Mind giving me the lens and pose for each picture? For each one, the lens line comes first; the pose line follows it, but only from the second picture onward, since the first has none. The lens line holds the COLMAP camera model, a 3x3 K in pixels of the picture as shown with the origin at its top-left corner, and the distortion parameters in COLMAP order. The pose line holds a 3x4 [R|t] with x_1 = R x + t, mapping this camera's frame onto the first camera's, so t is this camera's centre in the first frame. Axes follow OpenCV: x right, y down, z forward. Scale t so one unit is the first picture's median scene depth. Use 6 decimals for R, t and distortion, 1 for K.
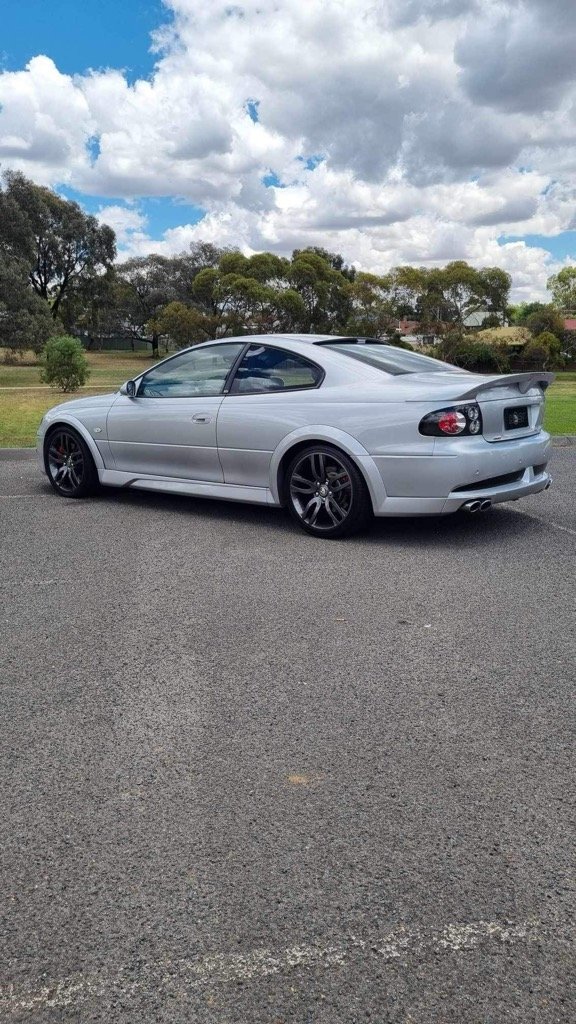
lens RADIAL K [[771.4, 0, 288.3], [0, 771.4, 509.5], [0, 0, 1]] dist [0.047981, -0.037513]
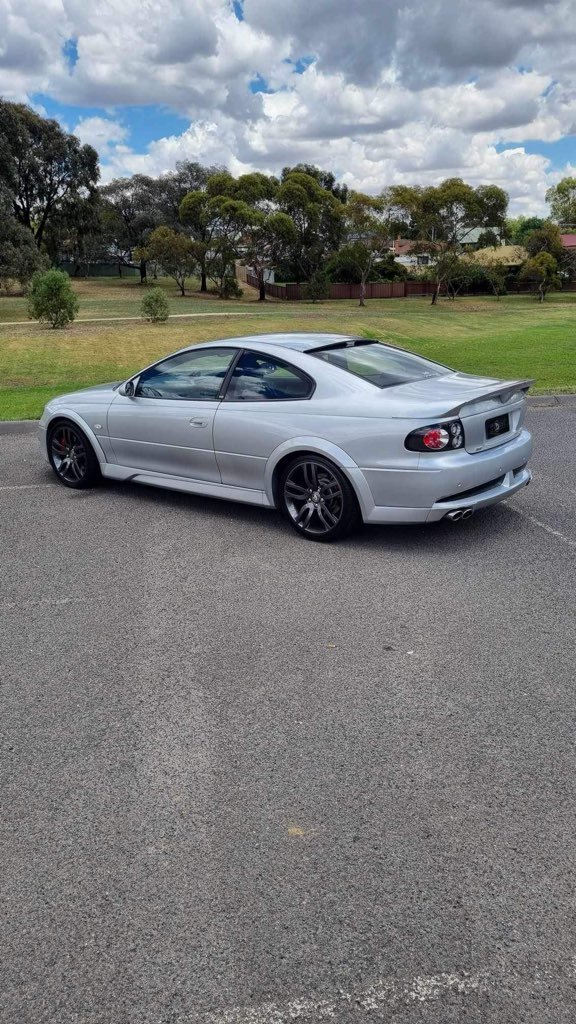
lens RADIAL K [[771.4, 0, 284.4], [0, 771.4, 507.8], [0, 0, 1]] dist [0.047981, -0.037513]
pose [[0.999878, -0.015531, 0.001782, 0.000175], [0.015287, 0.995226, 0.096395, -0.092976], [-0.003270, -0.096356, 0.995342, -0.048655]]
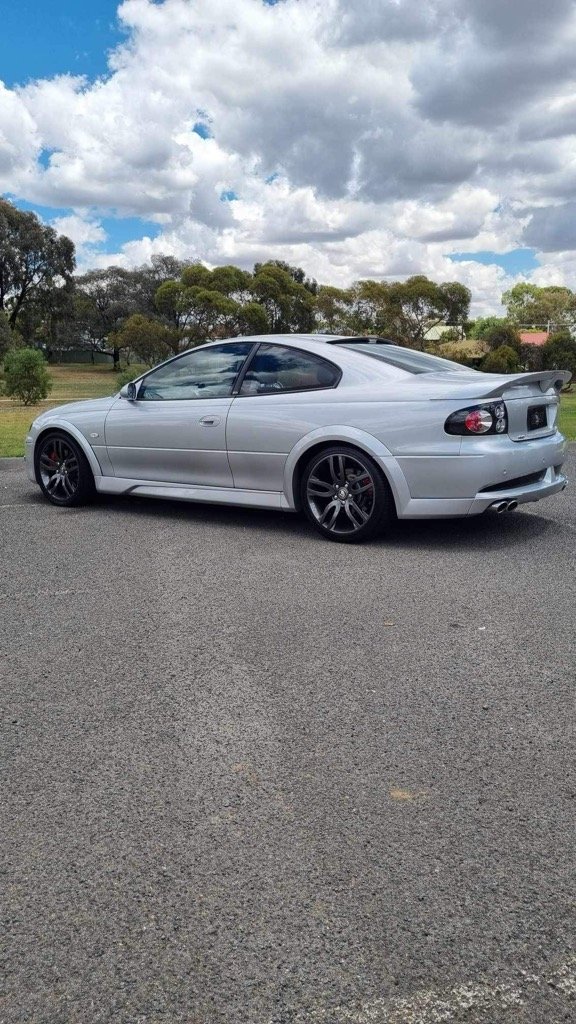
lens RADIAL K [[771.4, 0, 299.1], [0, 771.4, 514.4], [0, 0, 1]] dist [0.047981, -0.037513]
pose [[0.997922, -0.013029, 0.063098, -0.057723], [0.013732, 0.999848, -0.010725, 0.009350], [-0.062949, 0.011569, 0.997950, 0.032725]]
